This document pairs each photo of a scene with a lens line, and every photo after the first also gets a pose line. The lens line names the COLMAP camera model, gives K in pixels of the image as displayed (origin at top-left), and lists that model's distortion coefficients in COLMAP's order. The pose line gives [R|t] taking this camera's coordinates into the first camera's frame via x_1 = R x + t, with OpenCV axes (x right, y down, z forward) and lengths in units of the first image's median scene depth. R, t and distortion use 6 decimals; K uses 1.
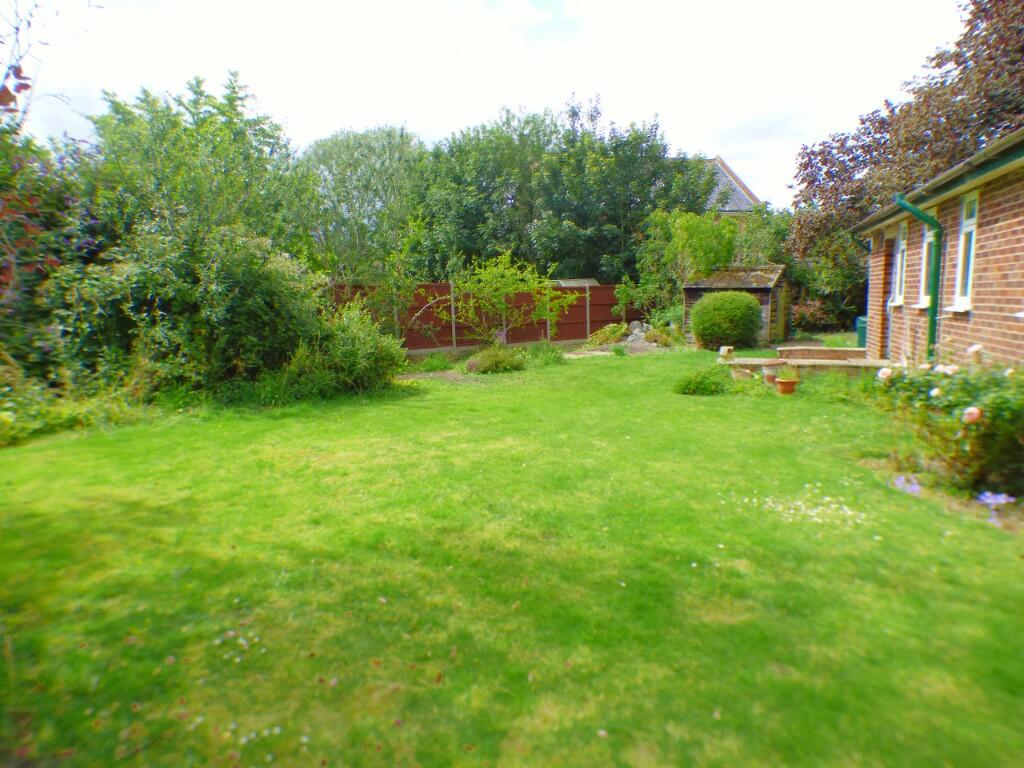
lens RADIAL K [[618.2, 0, 509.5], [0, 618.2, 386.4], [0, 0, 1]] dist [-0.002530, 0.000415]
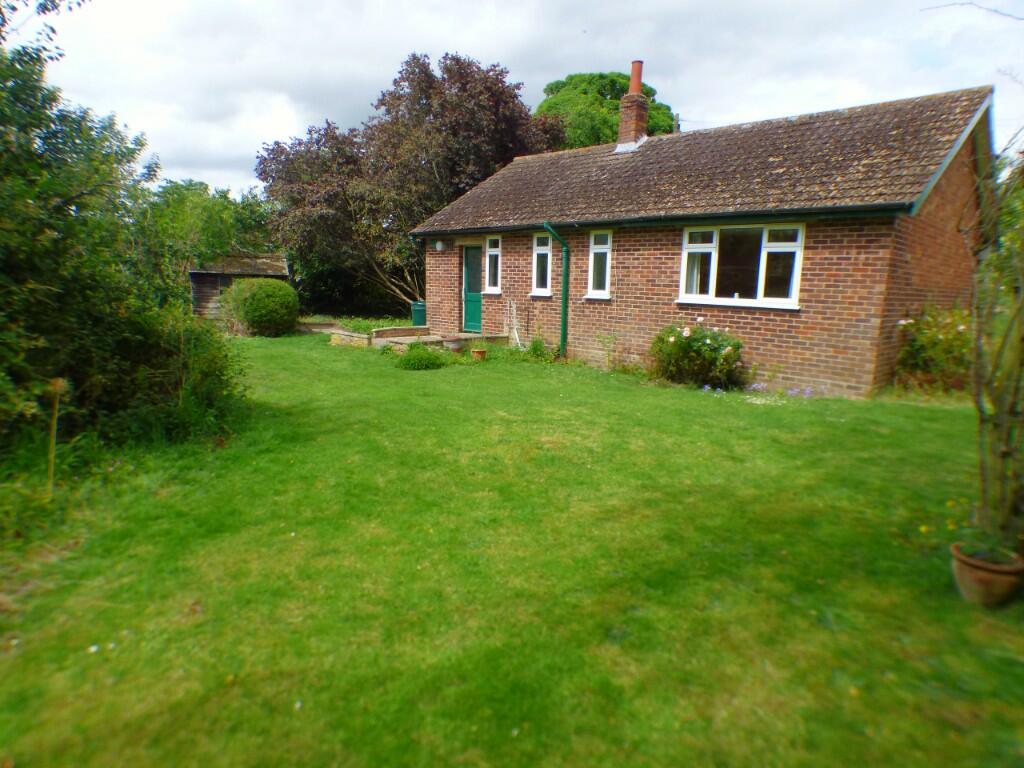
lens RADIAL K [[618.2, 0, 508.3], [0, 618.2, 382.0], [0, 0, 1]] dist [-0.002530, 0.000415]
pose [[0.466508, -0.114184, 0.877116, -1.153397], [0.101170, 0.992013, 0.075333, -0.064025], [-0.878712, 0.053594, 0.474334, 0.553841]]
